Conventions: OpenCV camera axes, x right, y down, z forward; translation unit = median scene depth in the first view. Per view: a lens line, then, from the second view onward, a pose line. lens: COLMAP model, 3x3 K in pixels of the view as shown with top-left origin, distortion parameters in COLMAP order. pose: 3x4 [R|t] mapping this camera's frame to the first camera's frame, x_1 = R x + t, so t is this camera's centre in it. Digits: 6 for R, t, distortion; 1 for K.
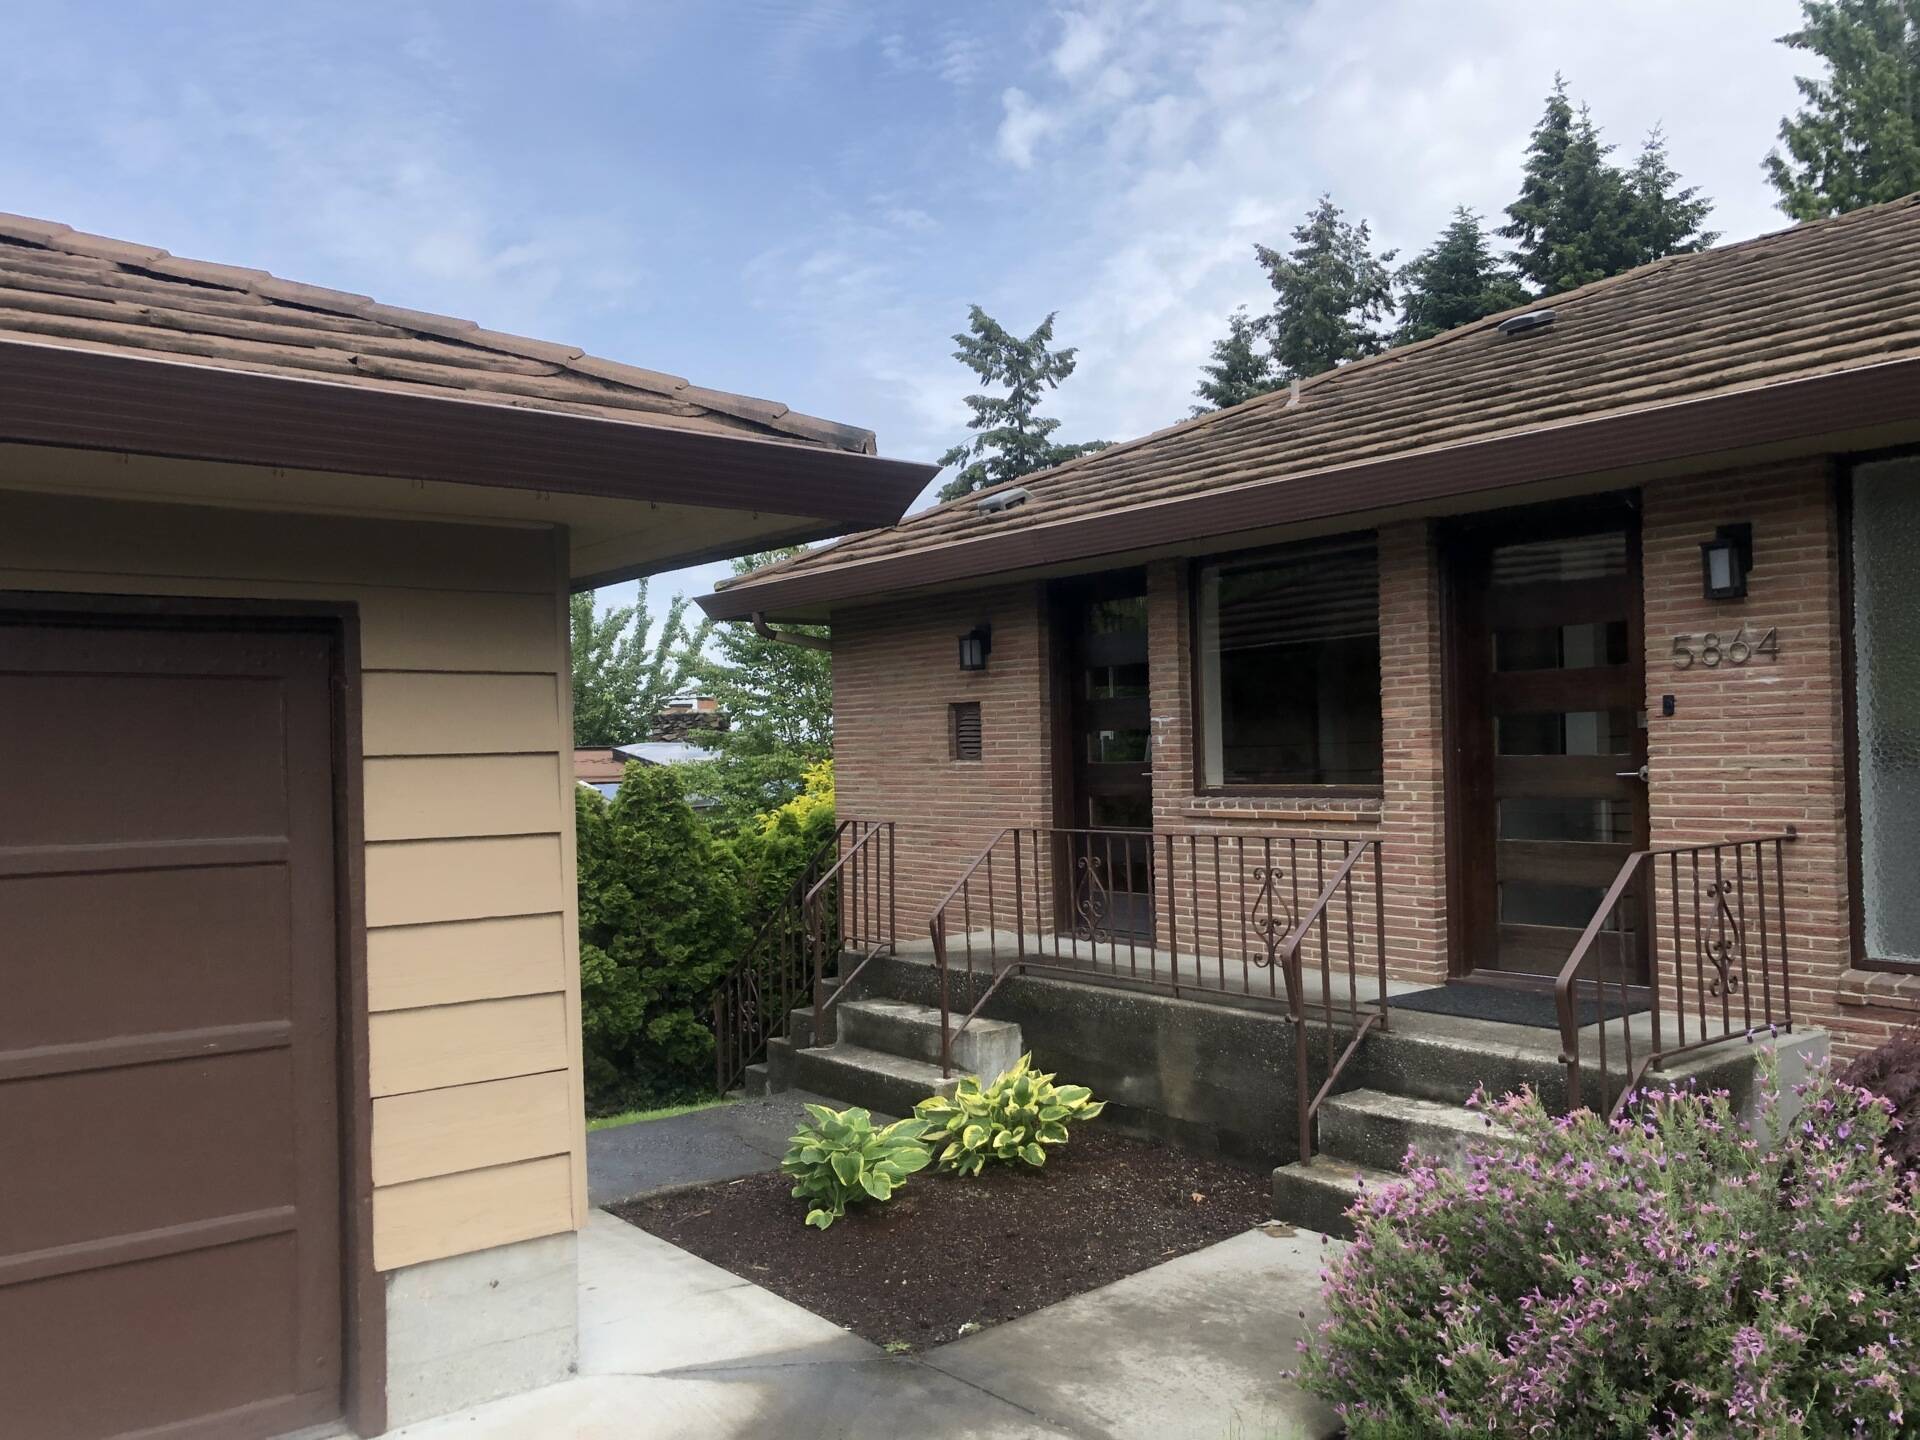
lens RADIAL K [[1541.2, 0, 979.8], [0, 1541.2, 760.7], [0, 0, 1]] dist [0.062766, -0.059589]
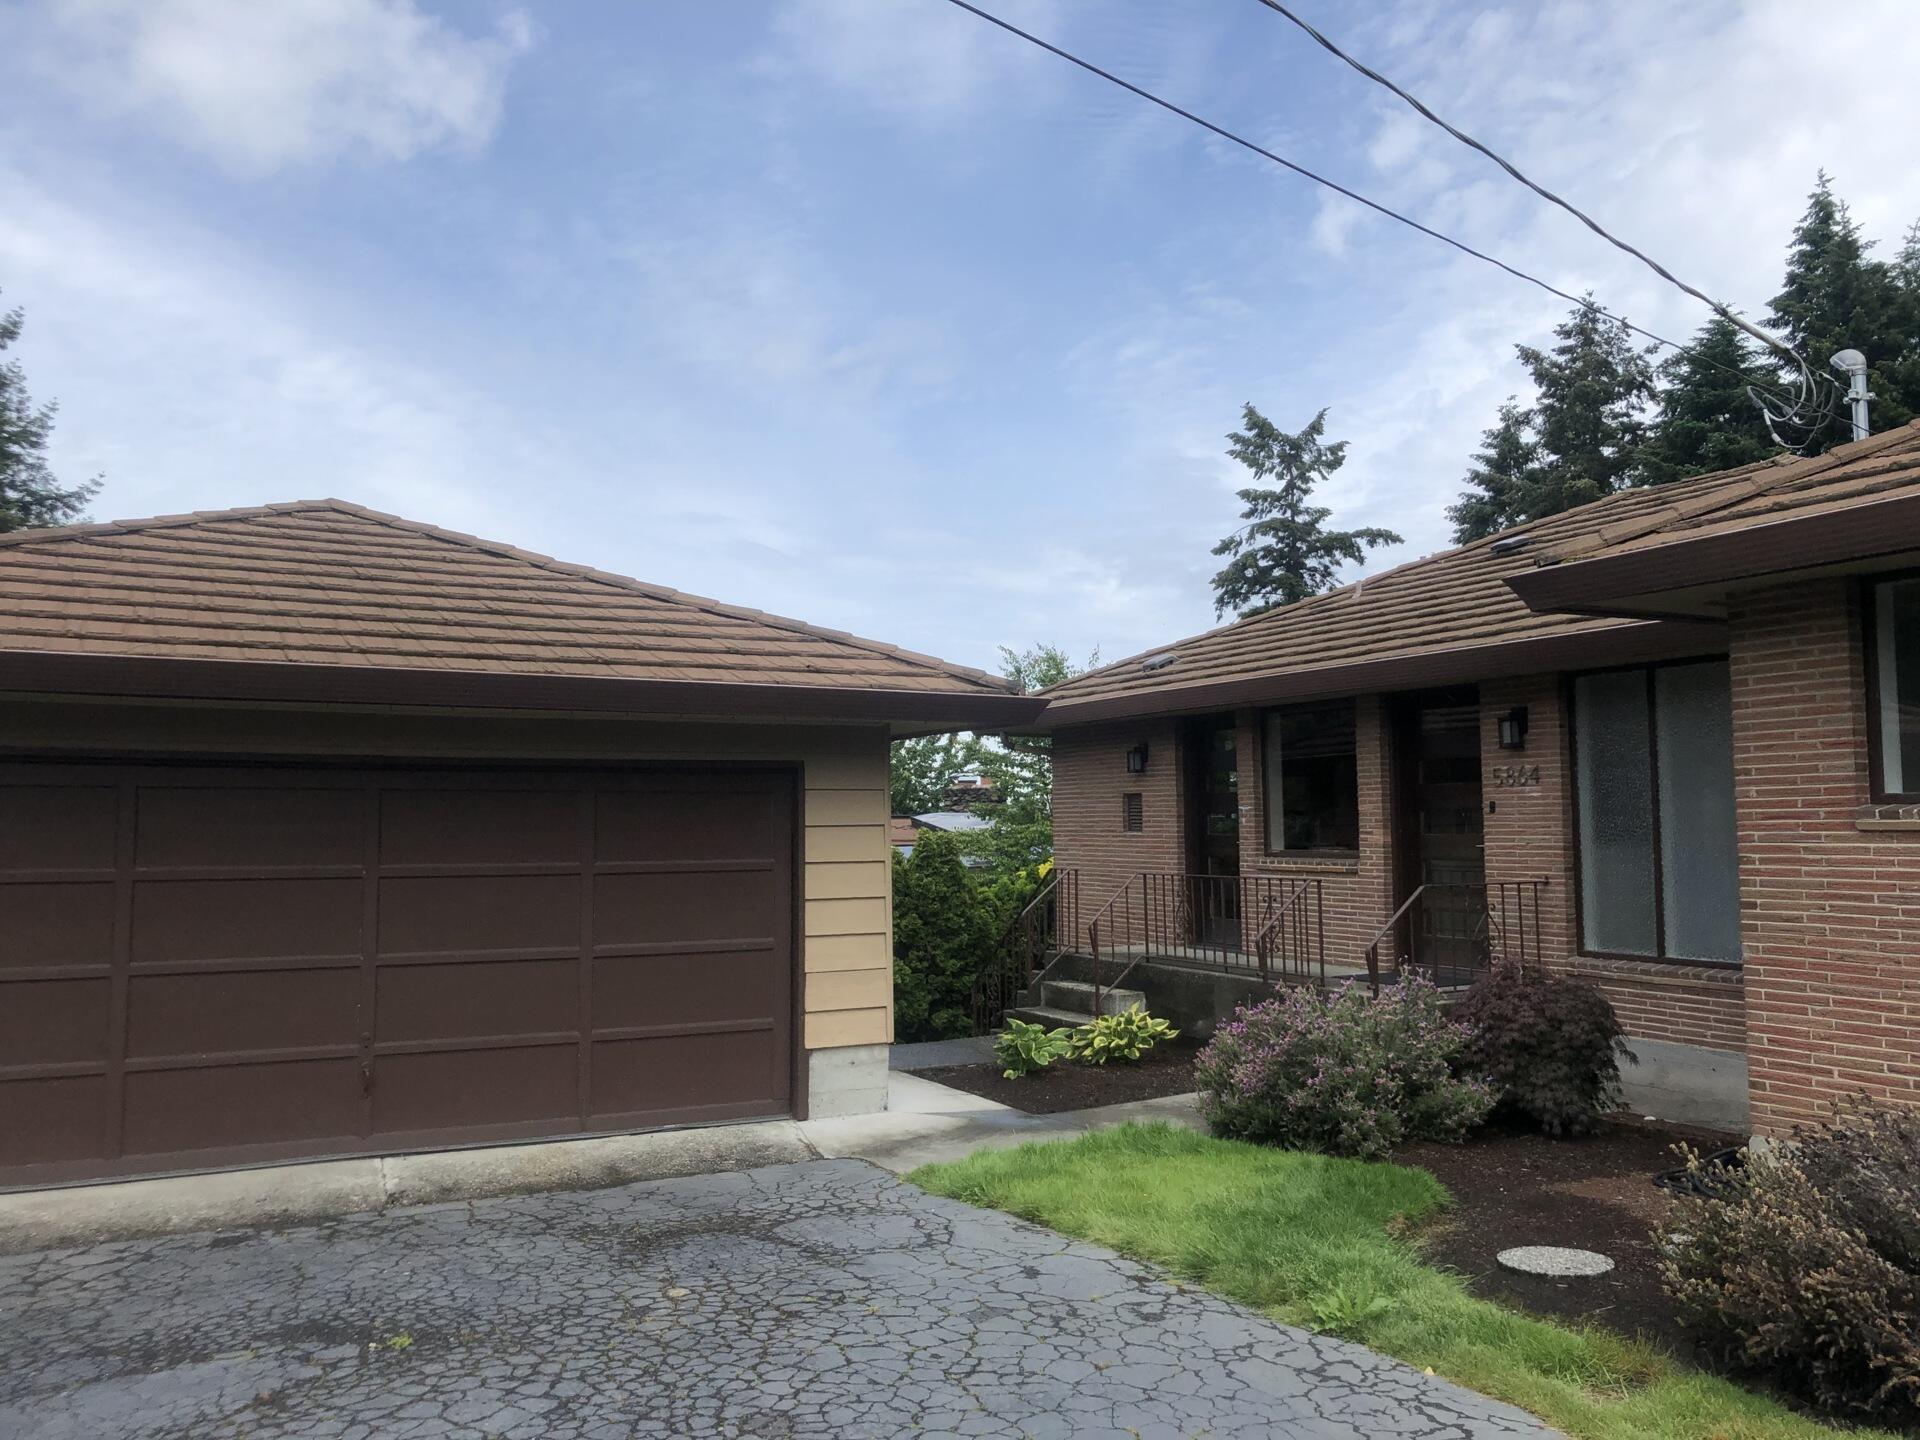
lens RADIAL K [[1541.2, 0, 950.0], [0, 1541.2, 733.4], [0, 0, 1]] dist [0.062766, -0.059589]
pose [[0.978127, 0.001195, -0.208004, 0.133747], [-0.014138, 0.998053, -0.060751, -0.002167], [0.207527, 0.062363, 0.976239, -0.545565]]
